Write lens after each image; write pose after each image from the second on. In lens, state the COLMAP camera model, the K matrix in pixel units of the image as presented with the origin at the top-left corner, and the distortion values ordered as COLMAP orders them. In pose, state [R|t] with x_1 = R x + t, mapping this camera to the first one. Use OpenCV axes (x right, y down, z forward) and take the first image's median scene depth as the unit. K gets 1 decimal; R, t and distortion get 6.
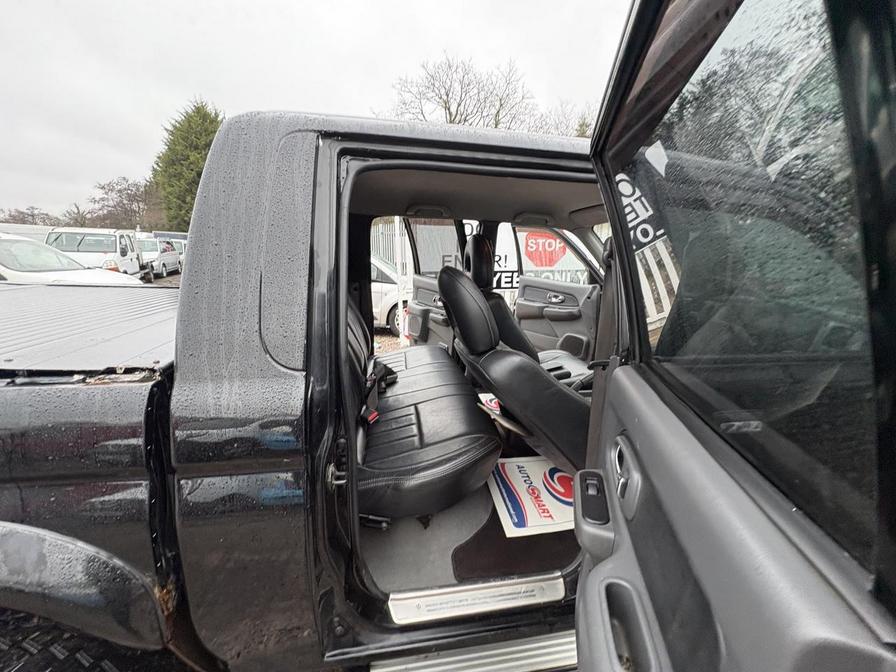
lens RADIAL K [[356.3, 0, 447.3], [0, 356.3, 337.3], [0, 0, 1]] dist [-0.000440, -0.000073]
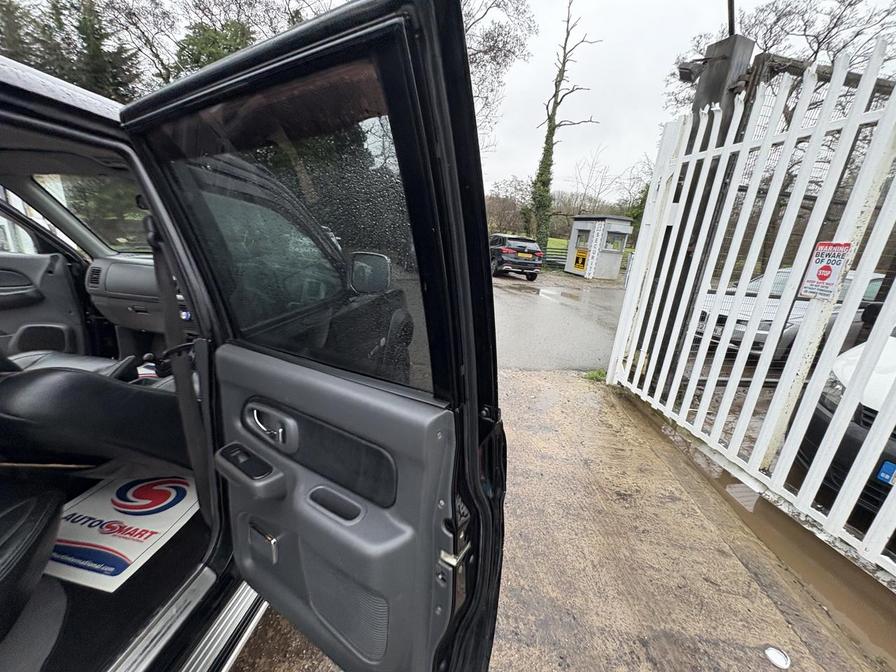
lens RADIAL K [[358.2, 0, 447.8], [0, 358.2, 333.3], [0, 0, 1]] dist [0.000020, -0.000056]
pose [[0.275288, -0.246572, 0.929203, -0.018113], [0.145051, 0.966137, 0.213400, -0.005032], [-0.950356, 0.076036, 0.301732, 0.000062]]
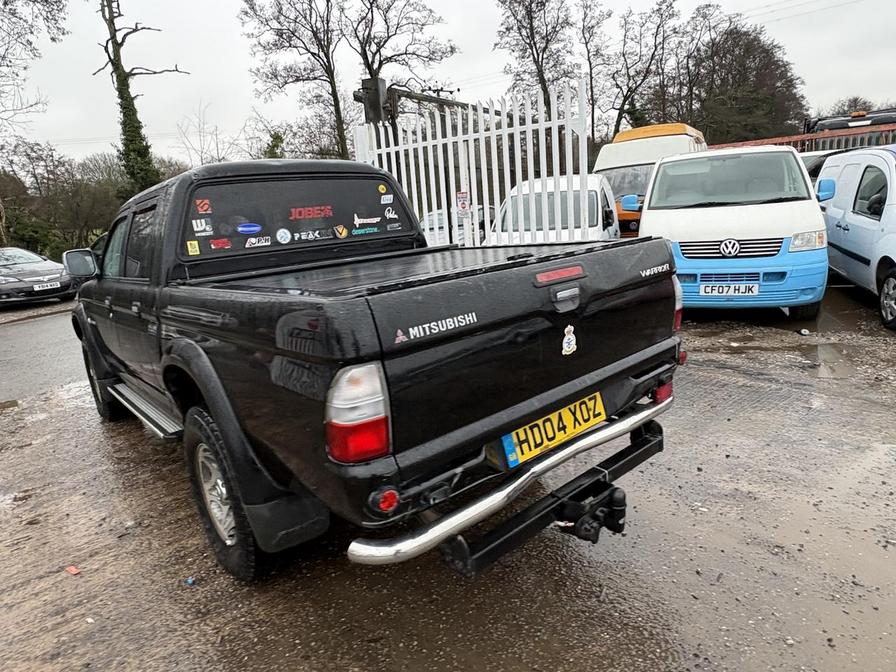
lens RADIAL K [[548.6, 0, 448.8], [0, 548.6, 329.7], [0, 0, 1]] dist [0.000182, -0.001300]
pose [[-0.515320, -0.152696, 0.843285, -0.274919], [0.277416, 0.901296, 0.332725, -0.045160], [-0.810855, 0.405400, -0.422096, 0.169997]]
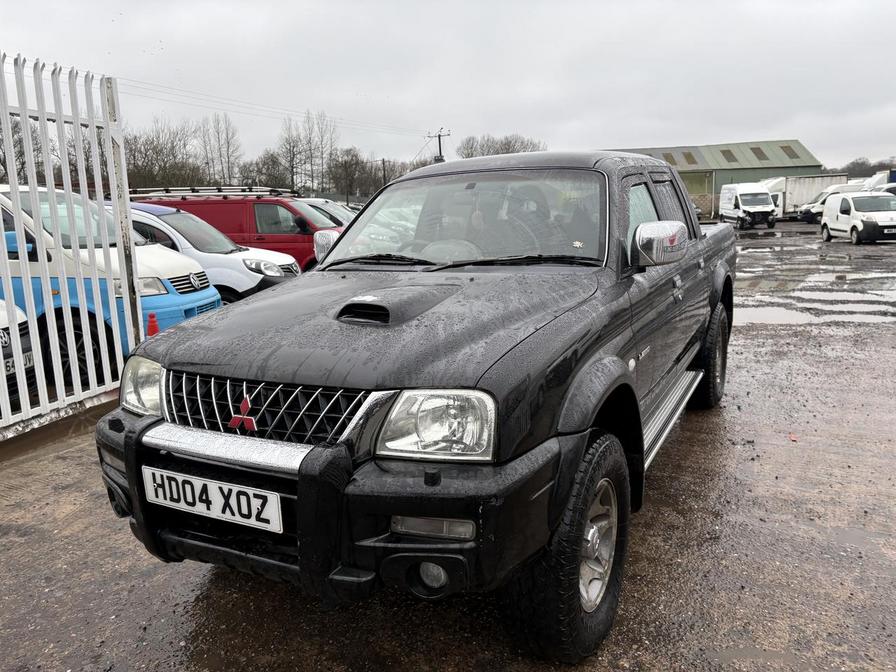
lens RADIAL K [[693.7, 0, 448.0], [0, 693.7, 336.0], [0, 0, 1]] dist [0.006831, 0.002726]
pose [[-0.610369, 0.152236, -0.777351, 0.292581], [-0.154533, 0.939617, 0.305352, -0.063311], [0.776897, 0.306504, -0.549987, 0.270029]]
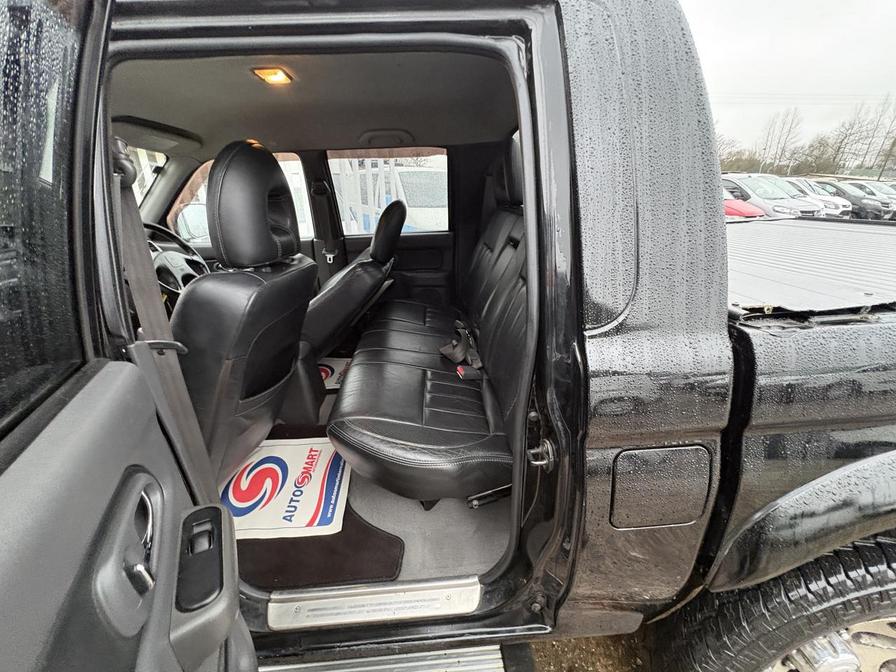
lens RADIAL K [[359.3, 0, 448.8], [0, 359.3, 337.0], [0, 0, 1]] dist [-0.001028, 0.000581]
pose [[-0.993691, -0.040062, 0.104749, -0.030430], [0.027453, 0.818712, 0.573548, -0.047048], [-0.108737, 0.572806, -0.812447, 0.203664]]
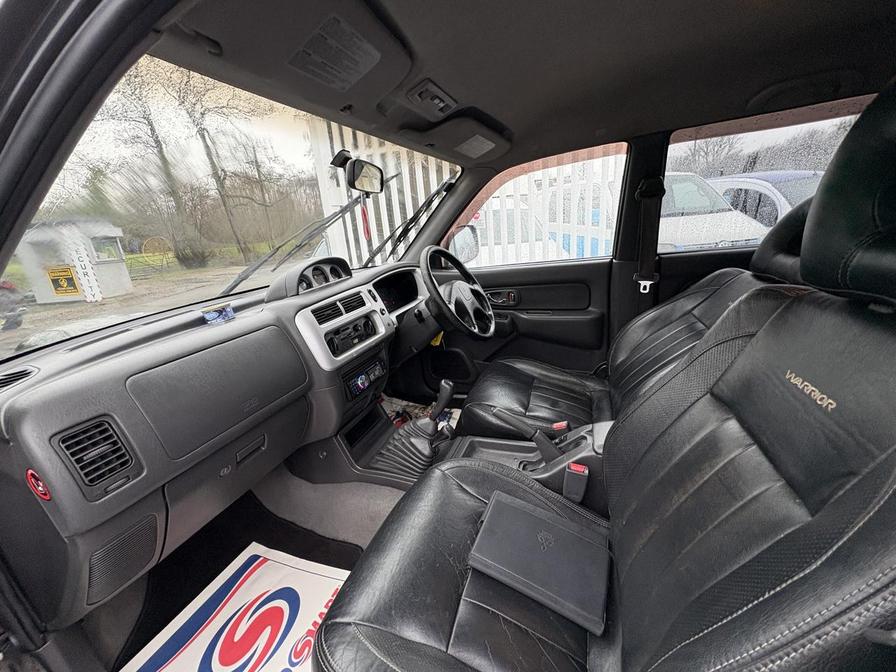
lens RADIAL K [[355.4, 0, 447.5], [0, 355.4, 335.6], [0, 0, 1]] dist [-0.002124, 0.000328]
pose [[-0.858286, -0.082363, 0.506519, 0.029494], [0.202368, 0.852726, 0.481566, -0.039306], [-0.471585, 0.515825, -0.715215, 0.178922]]
